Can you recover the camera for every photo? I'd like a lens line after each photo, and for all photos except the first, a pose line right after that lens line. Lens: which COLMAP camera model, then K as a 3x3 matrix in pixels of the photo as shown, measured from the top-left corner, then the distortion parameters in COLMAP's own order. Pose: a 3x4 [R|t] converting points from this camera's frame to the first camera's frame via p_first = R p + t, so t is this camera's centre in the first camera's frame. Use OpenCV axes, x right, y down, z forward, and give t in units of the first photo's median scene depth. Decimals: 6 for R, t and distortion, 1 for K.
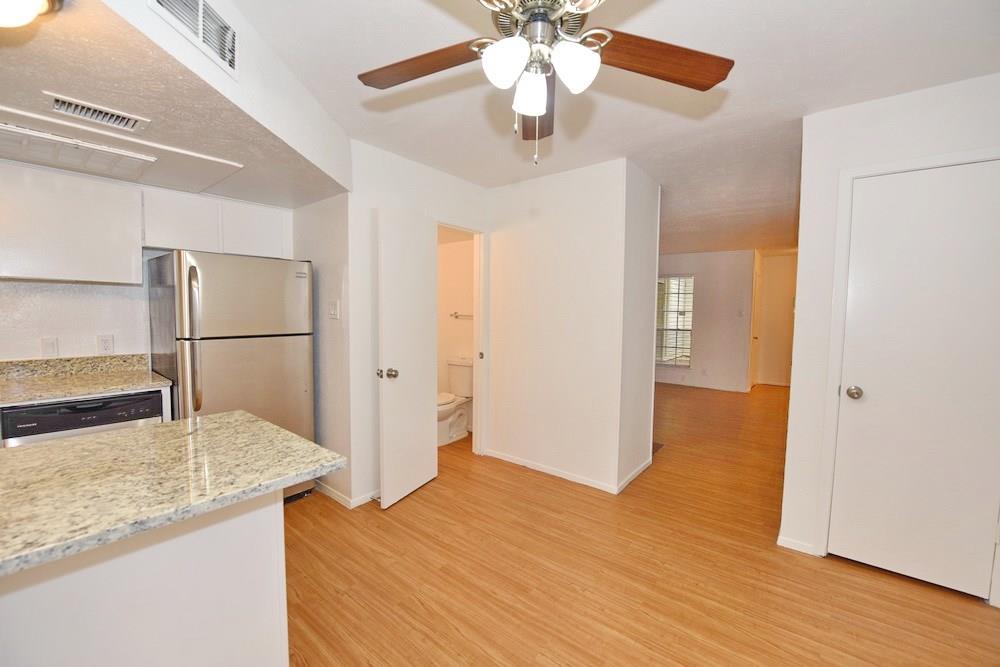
lens RADIAL K [[395.3, 0, 503.8], [0, 395.3, 329.6], [0, 0, 1]] dist [-0.016174, -0.001799]
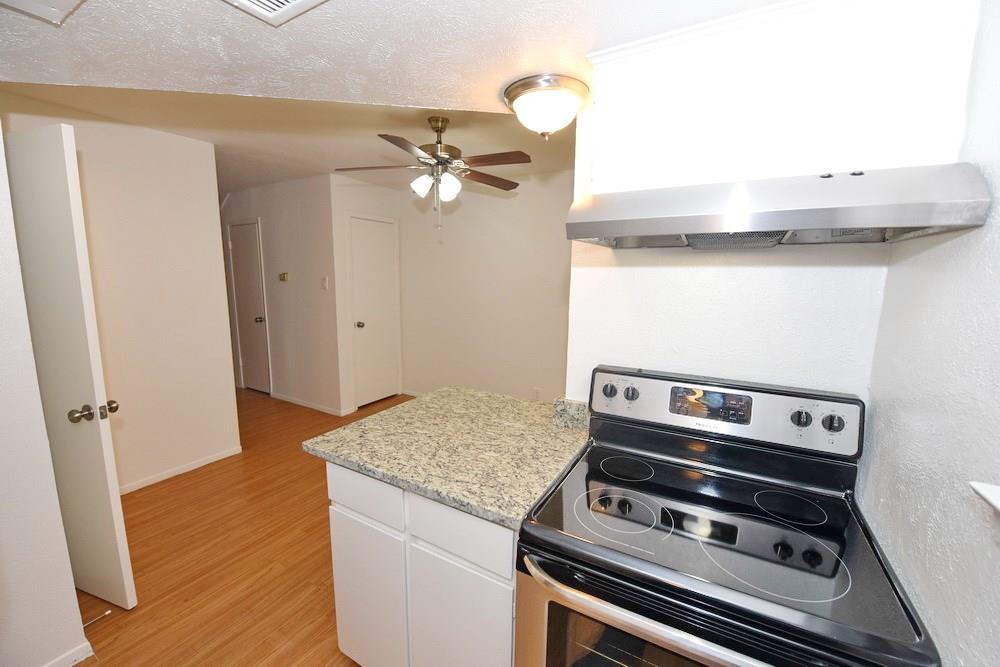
lens RADIAL K [[395.3, 0, 497.1], [0, 395.3, 331.9], [0, 0, 1]] dist [-0.016174, -0.001799]
pose [[-0.145081, -0.159720, 0.976443, -1.531887], [0.035507, 0.985408, 0.166462, -0.143528], [-0.988782, 0.058821, -0.137293, 0.728575]]
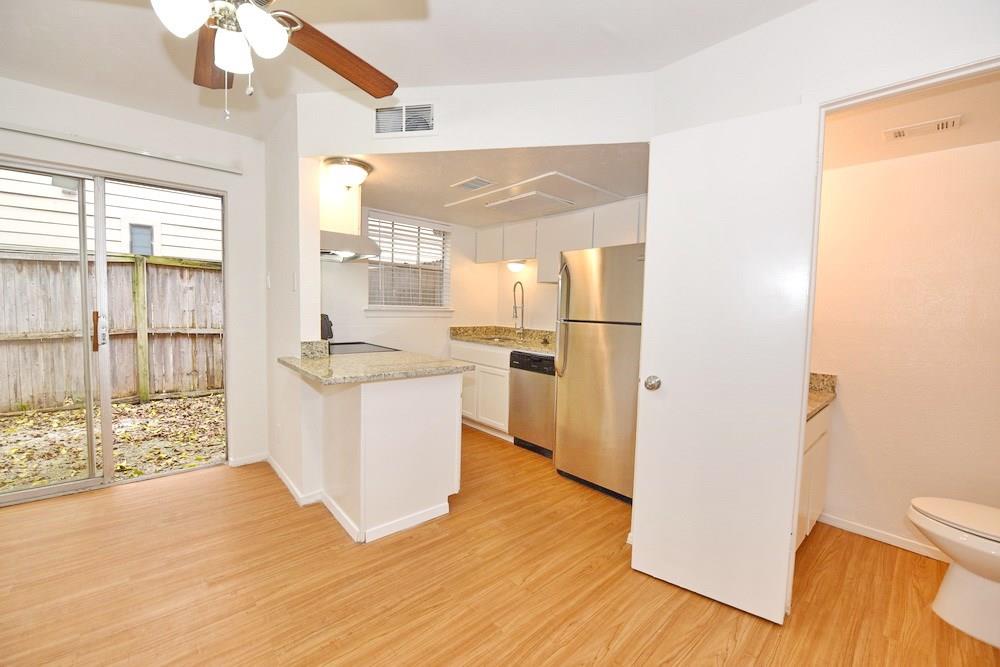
lens RADIAL K [[395.3, 0, 503.7], [0, 395.3, 335.1], [0, 0, 1]] dist [-0.016174, -0.001799]
pose [[-0.163206, 0.047804, -0.985433, 0.682469], [-0.081947, 0.994717, 0.061826, 0.008466], [0.983183, 0.090843, -0.158426, 1.352380]]
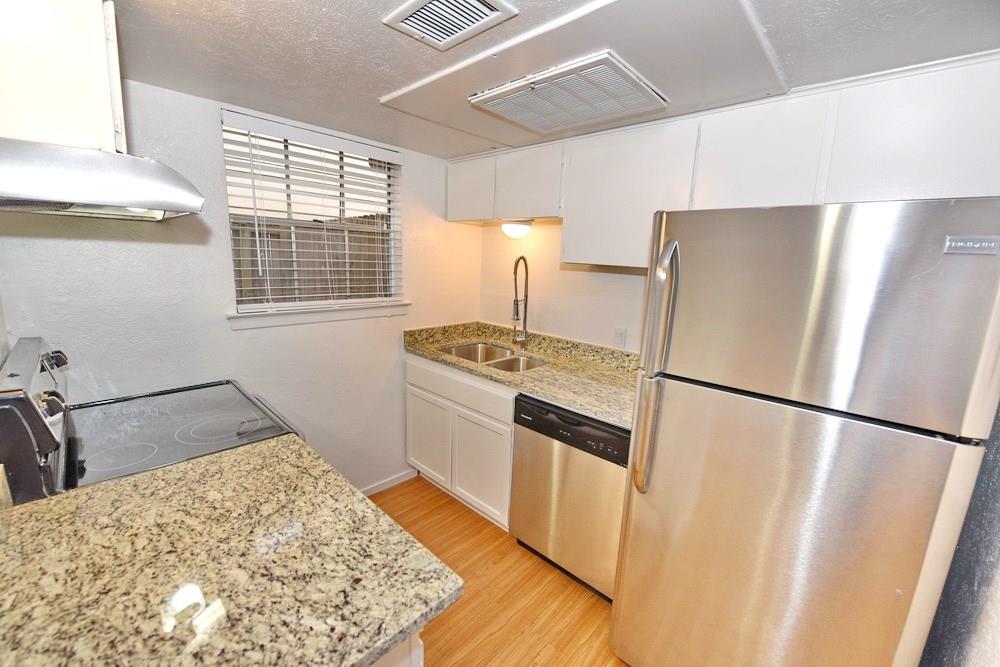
lens RADIAL K [[395.3, 0, 504.4], [0, 395.3, 334.8], [0, 0, 1]] dist [-0.016174, -0.001799]
pose [[-0.078138, 0.172100, -0.981976, -0.302969], [-0.092544, 0.979482, 0.179027, -0.147599], [0.992638, 0.104865, -0.060608, 1.082400]]
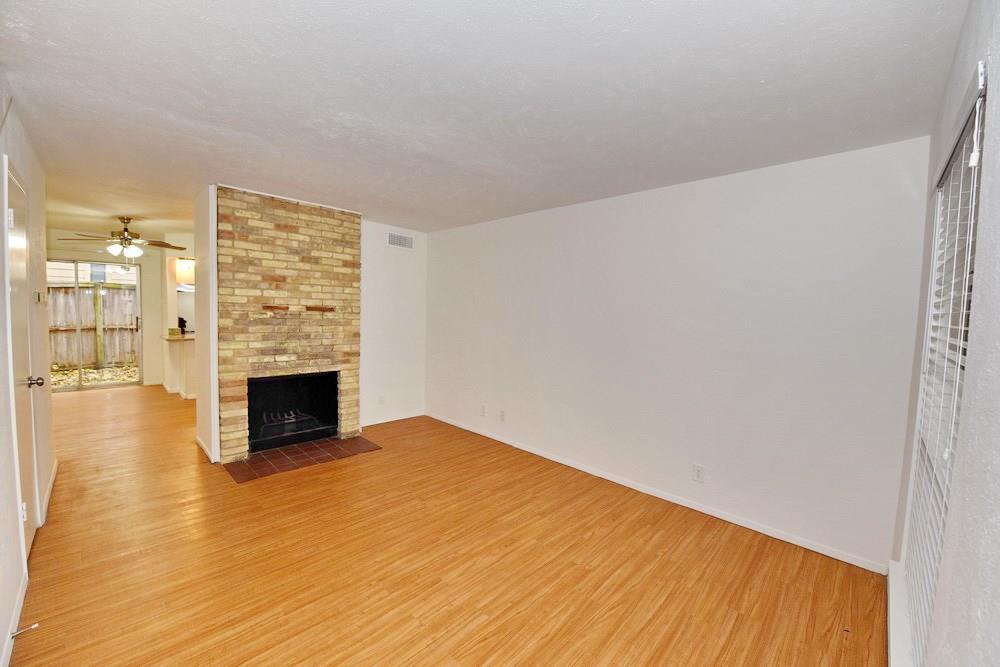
lens RADIAL K [[395.3, 0, 500.3], [0, 395.3, 332.8], [0, 0, 1]] dist [-0.016174, -0.001799]
pose [[-0.095565, 0.041825, -0.994544, 3.489634], [-0.082020, 0.995389, 0.049742, -0.295780], [0.992038, 0.086327, -0.091694, 4.725307]]
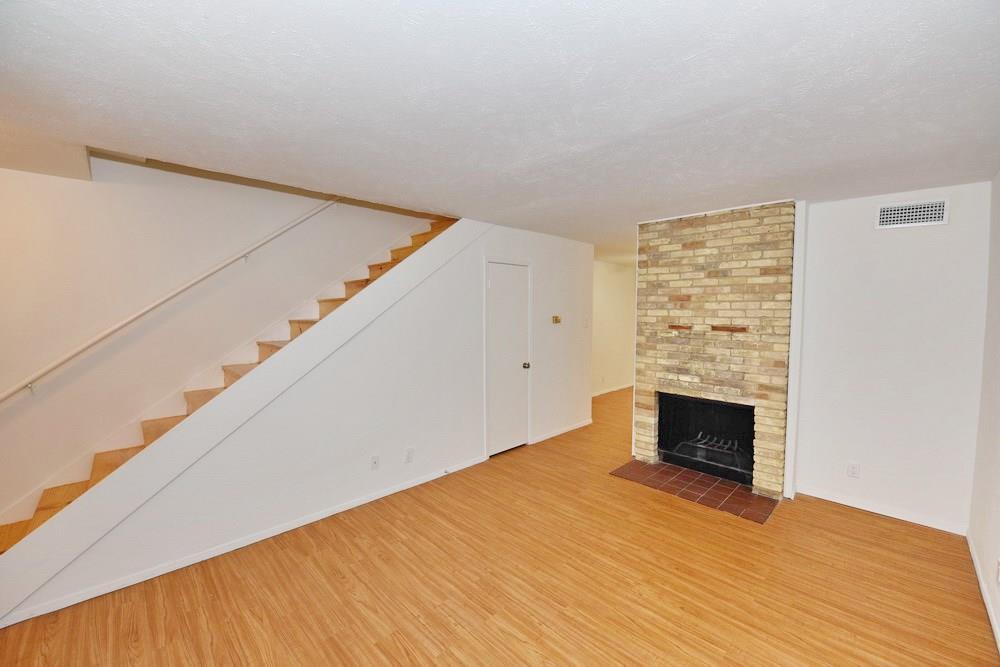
lens RADIAL K [[395.3, 0, 500.8], [0, 395.3, 333.4], [0, 0, 1]] dist [-0.016174, -0.001799]
pose [[-0.993511, -0.022241, 0.111538, 1.702570], [-0.009962, 0.993941, 0.109463, -0.464579], [-0.113297, 0.107642, -0.987713, 5.875352]]
